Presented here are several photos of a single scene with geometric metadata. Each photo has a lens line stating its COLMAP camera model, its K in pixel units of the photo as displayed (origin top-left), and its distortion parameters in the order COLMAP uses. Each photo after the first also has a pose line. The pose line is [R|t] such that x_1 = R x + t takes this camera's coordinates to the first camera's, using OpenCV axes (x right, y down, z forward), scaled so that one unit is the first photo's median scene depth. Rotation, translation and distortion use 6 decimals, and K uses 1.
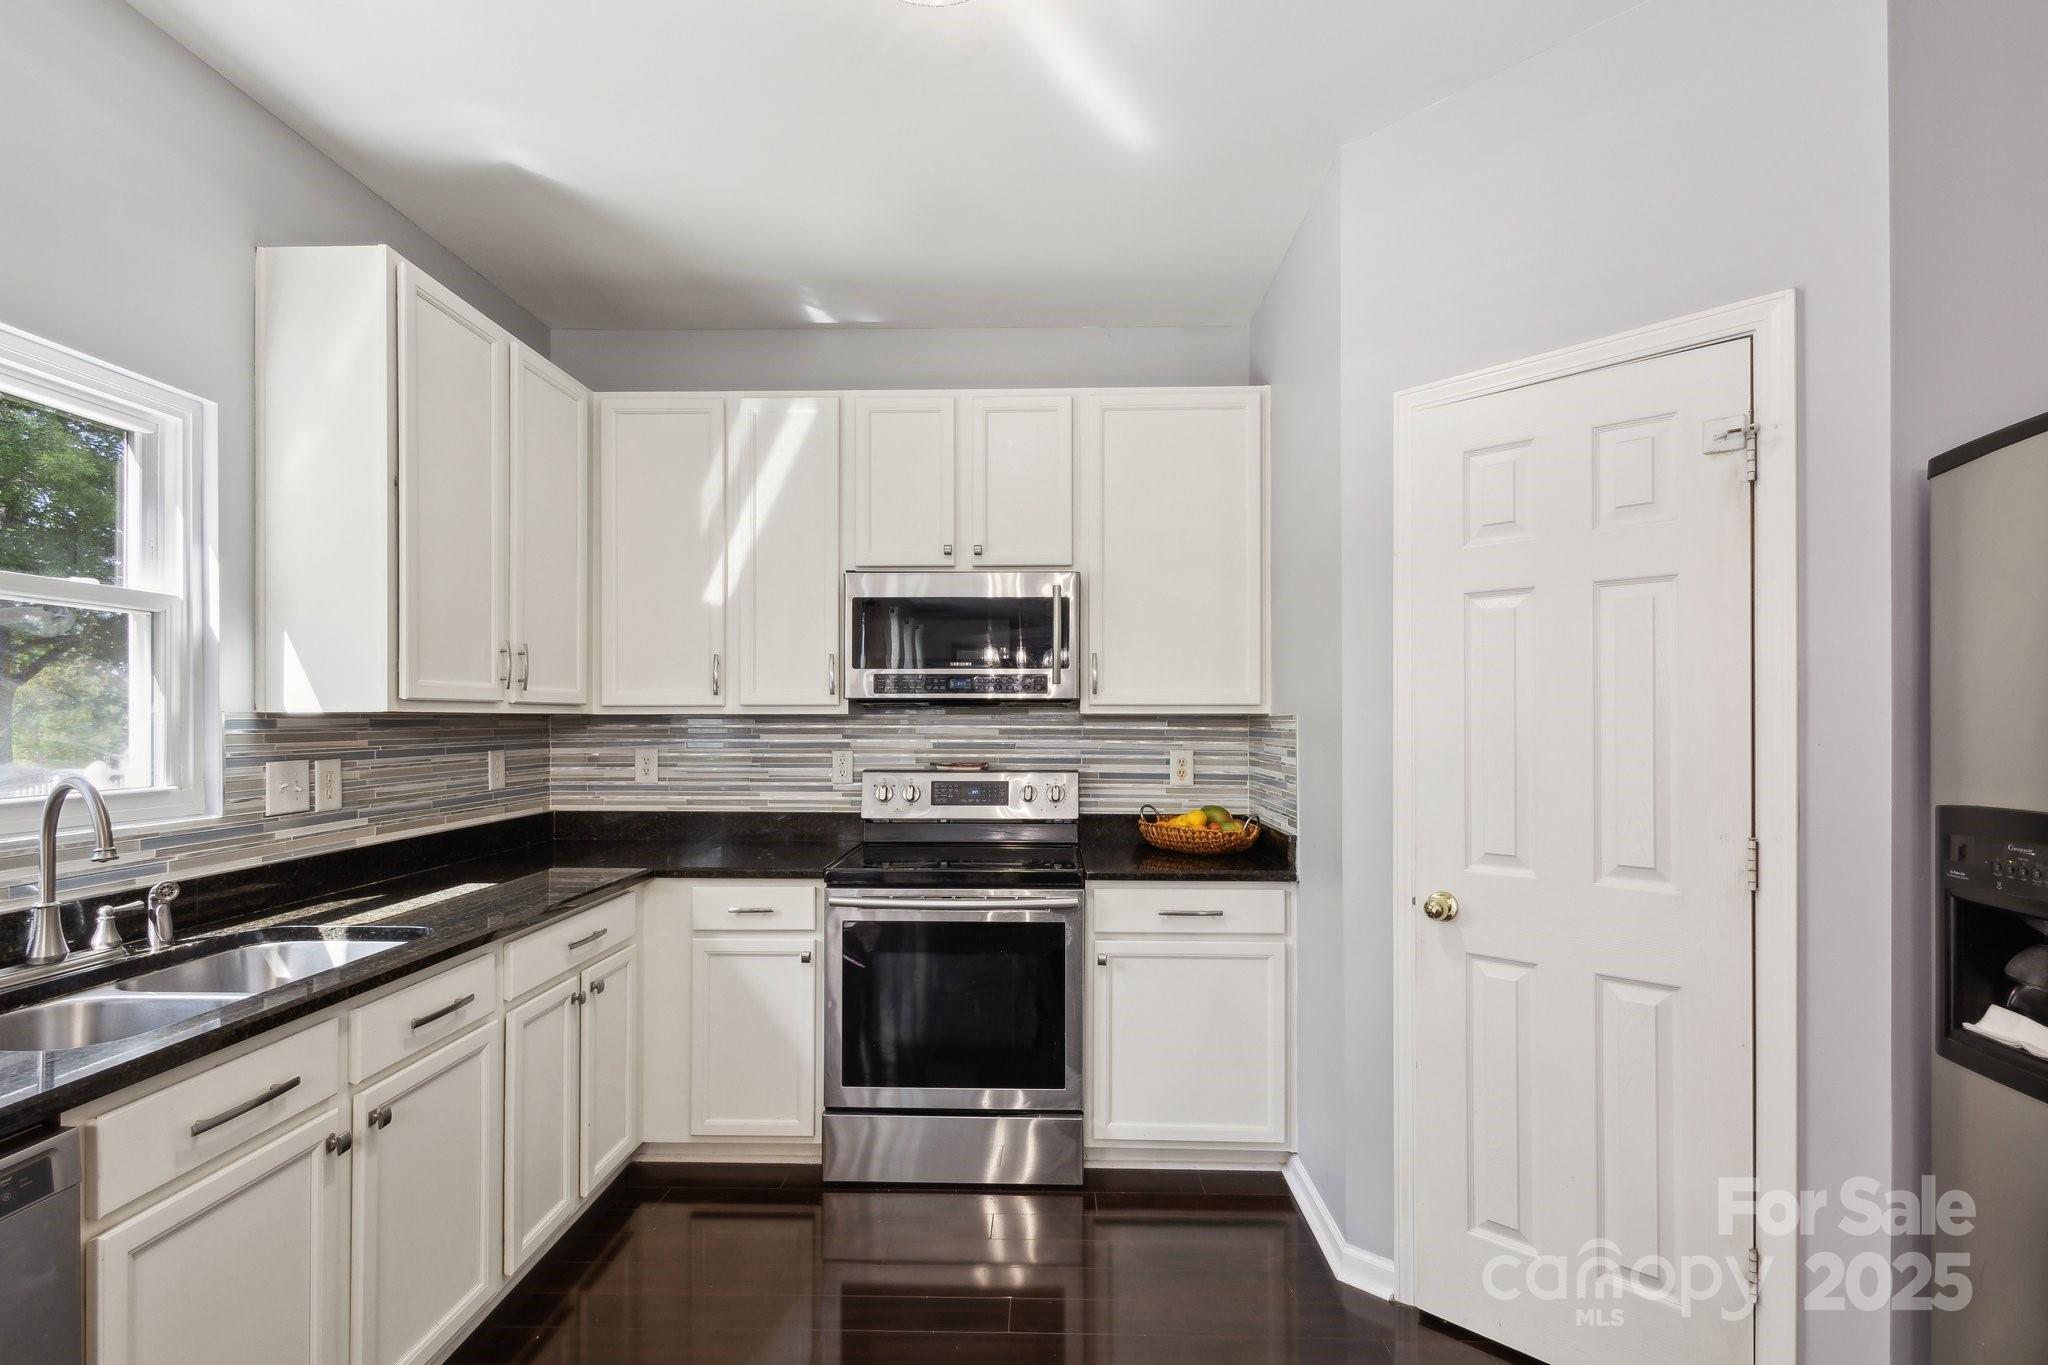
lens RADIAL K [[943.6, 0, 1029.7], [0, 943.6, 701.1], [0, 0, 1]] dist [0.002611, -0.000146]
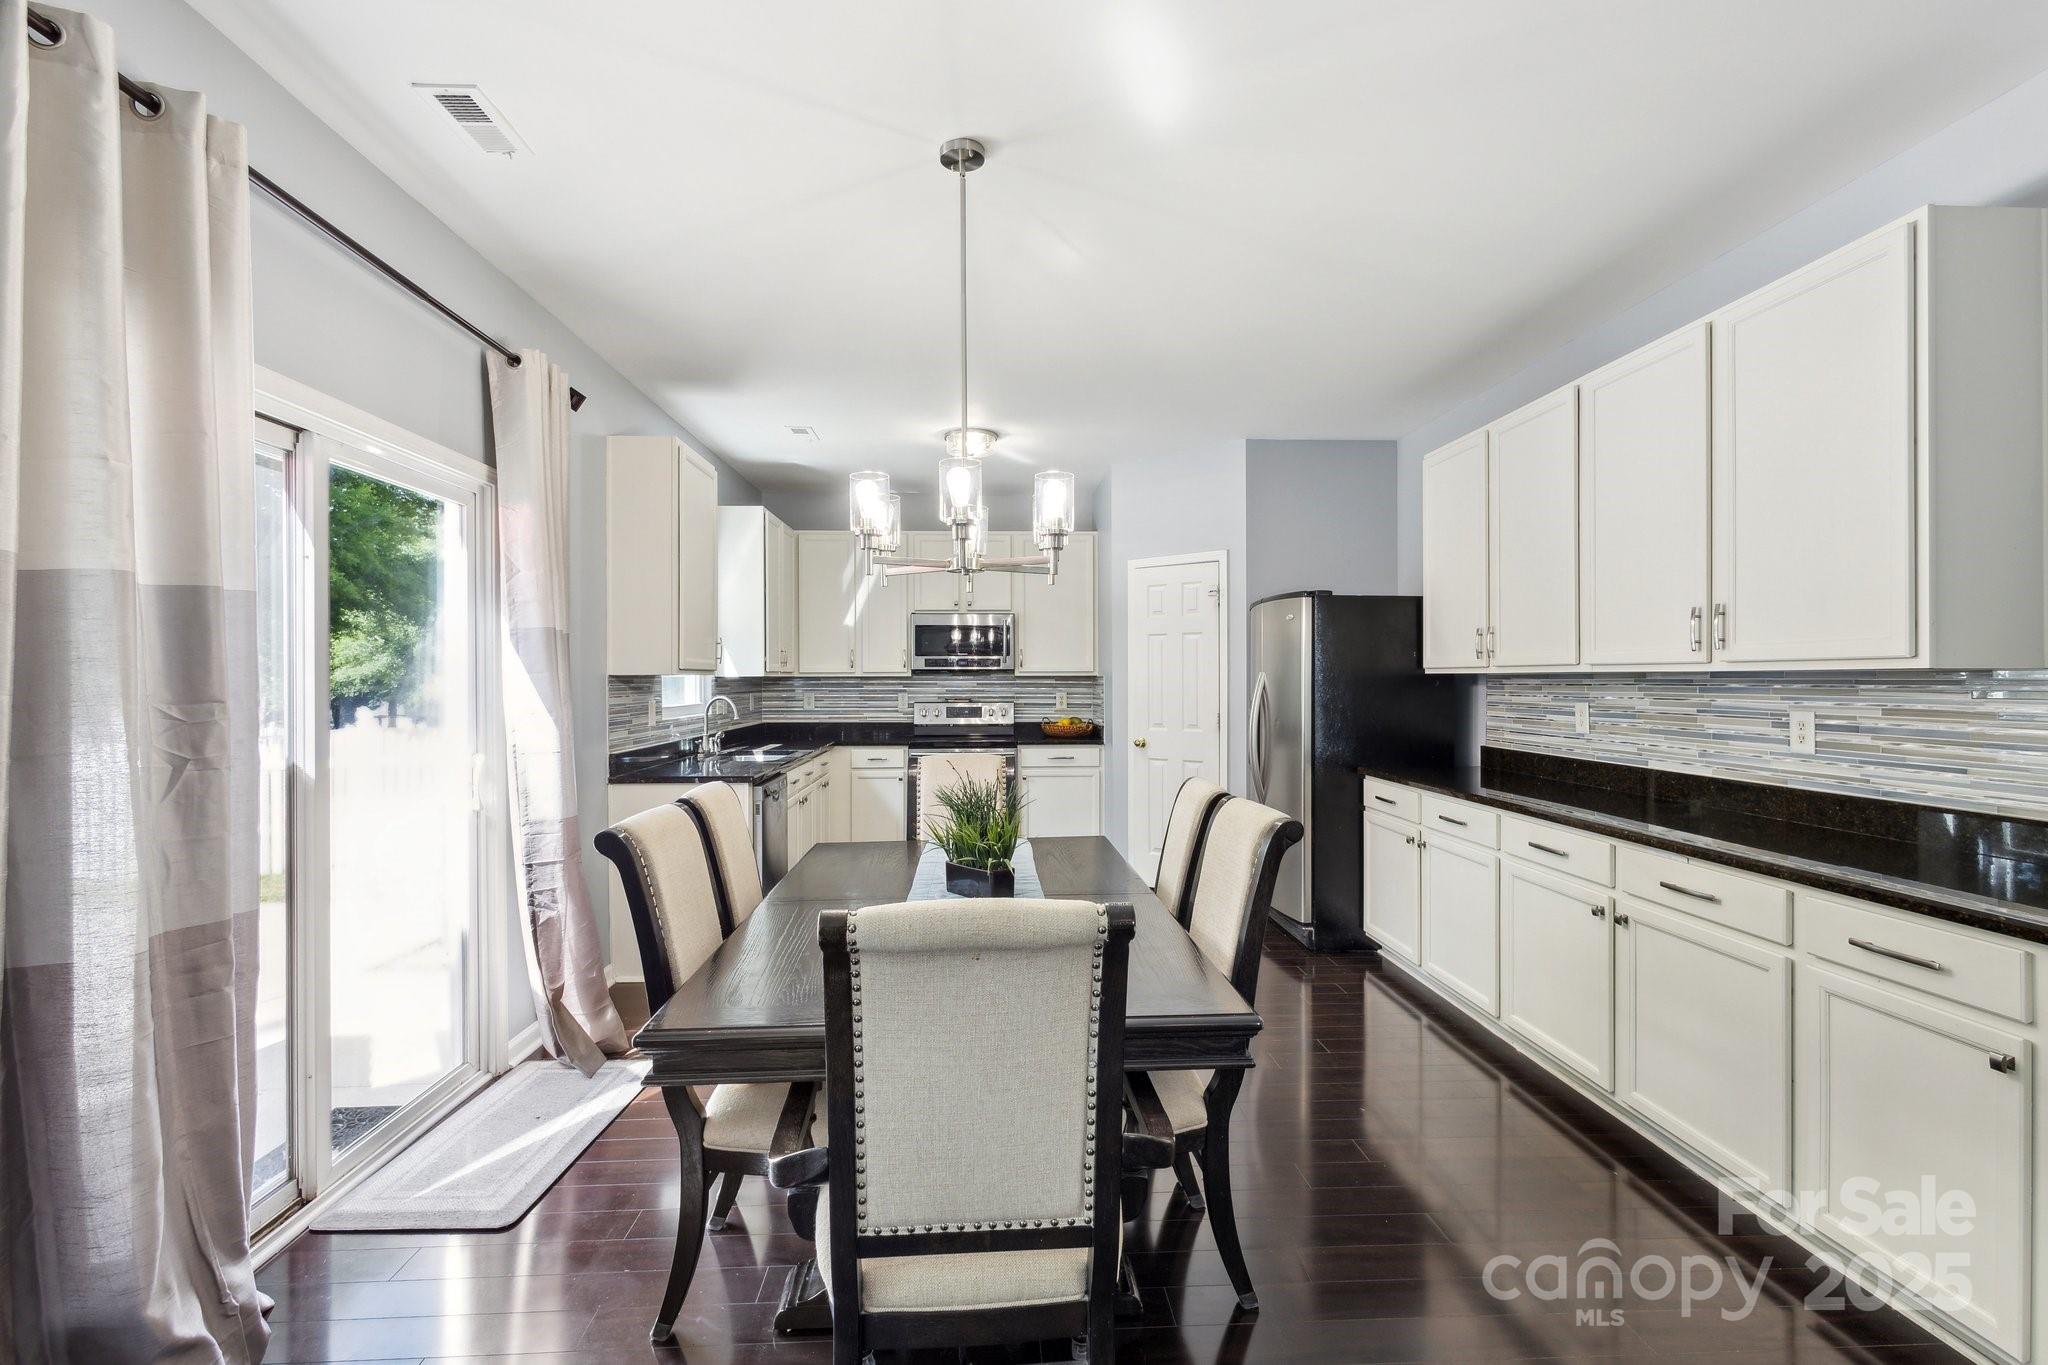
lens RADIAL K [[943.6, 0, 1027.0], [0, 943.6, 679.4], [0, 0, 1]] dist [0.002611, -0.000146]
pose [[0.997427, -0.003796, 0.071595, -0.079270], [0.002463, 0.999822, 0.018699, -0.020109], [-0.071654, -0.018474, 0.997258, -1.261347]]
